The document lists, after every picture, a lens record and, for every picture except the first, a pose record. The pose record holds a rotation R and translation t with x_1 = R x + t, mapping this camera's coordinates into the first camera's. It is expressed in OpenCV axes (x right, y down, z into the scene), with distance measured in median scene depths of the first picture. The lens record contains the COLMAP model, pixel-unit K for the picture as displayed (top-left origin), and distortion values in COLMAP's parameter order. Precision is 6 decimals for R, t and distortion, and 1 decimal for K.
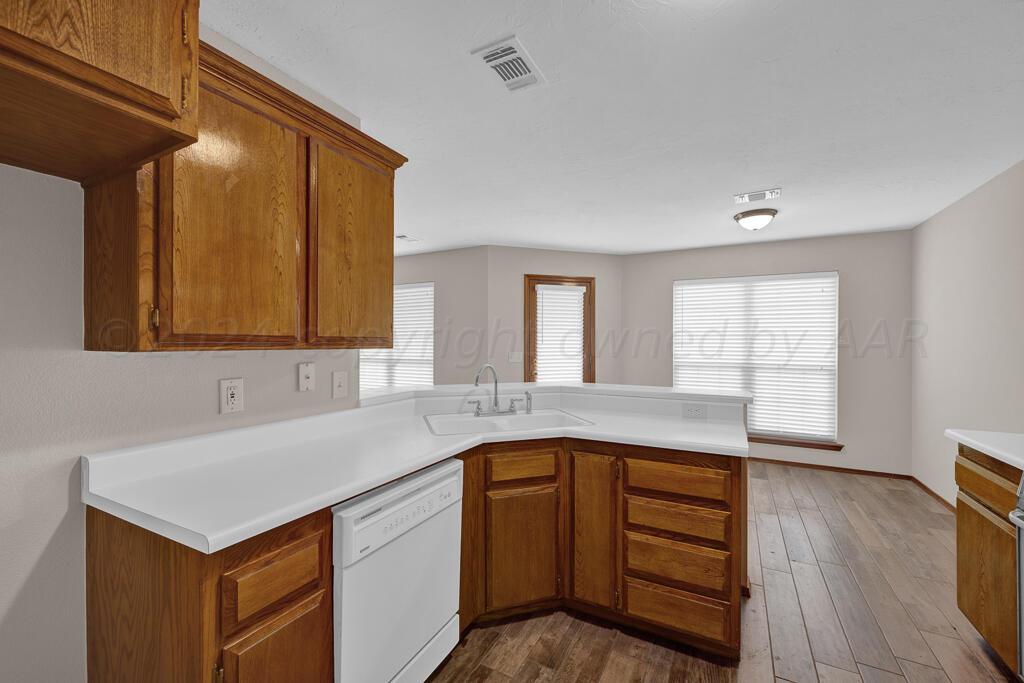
lens RADIAL K [[412.8, 0, 513.9], [0, 412.8, 342.2], [0, 0, 1]] dist [-0.000188, -0.000022]
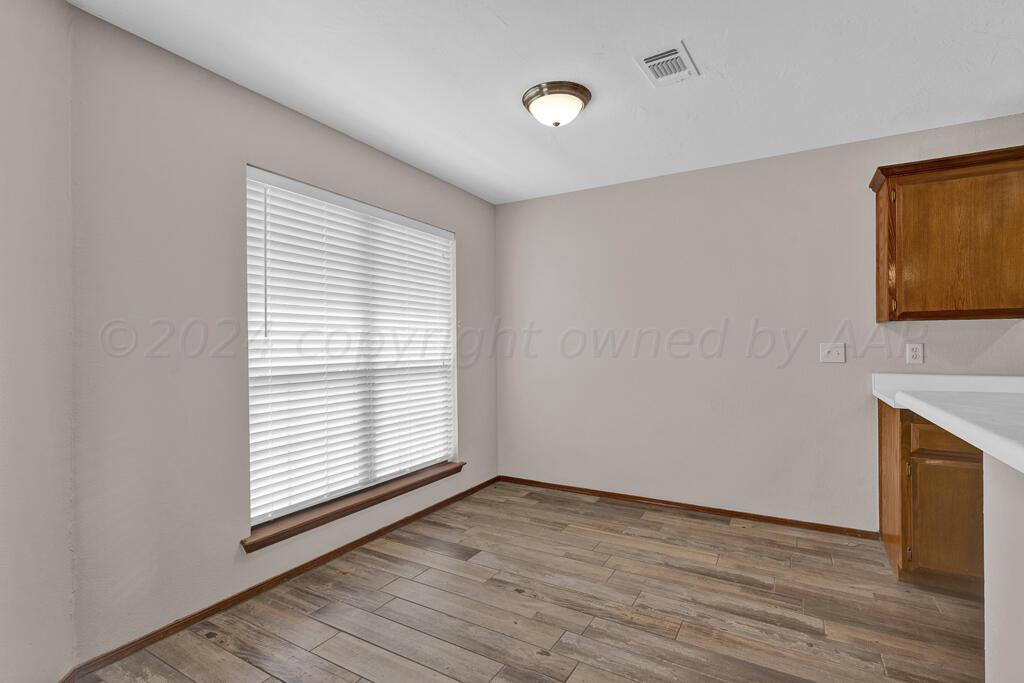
lens RADIAL K [[465.0, 0, 515.1], [0, 465.0, 345.4], [0, 0, 1]] dist [-0.003633, -0.000482]
pose [[0.029924, -0.008630, 0.999515, -0.066008], [0.004637, 0.999953, 0.008495, 0.029211], [-0.999541, 0.004380, 0.029963, 0.999347]]
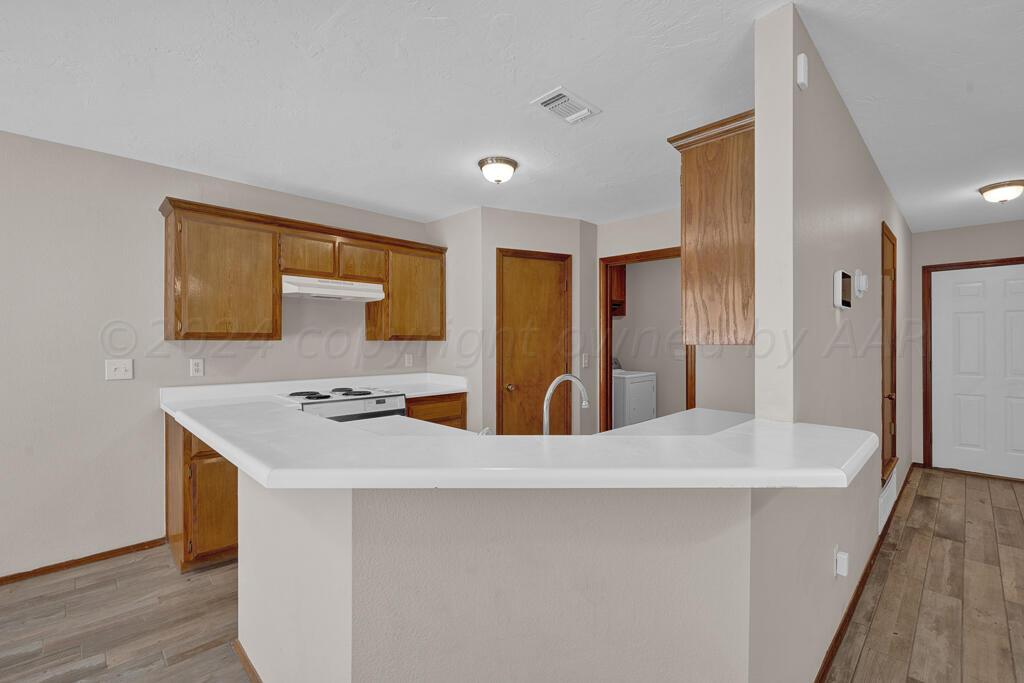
lens RADIAL K [[461.0, 0, 512.7], [0, 461.0, 338.9], [0, 0, 1]] dist [-0.001996, -0.000114]
pose [[-0.954322, 0.004269, 0.298749, -0.135027], [0.001868, 0.999964, -0.008323, -0.003406], [-0.298773, -0.007385, -0.954295, 1.027187]]
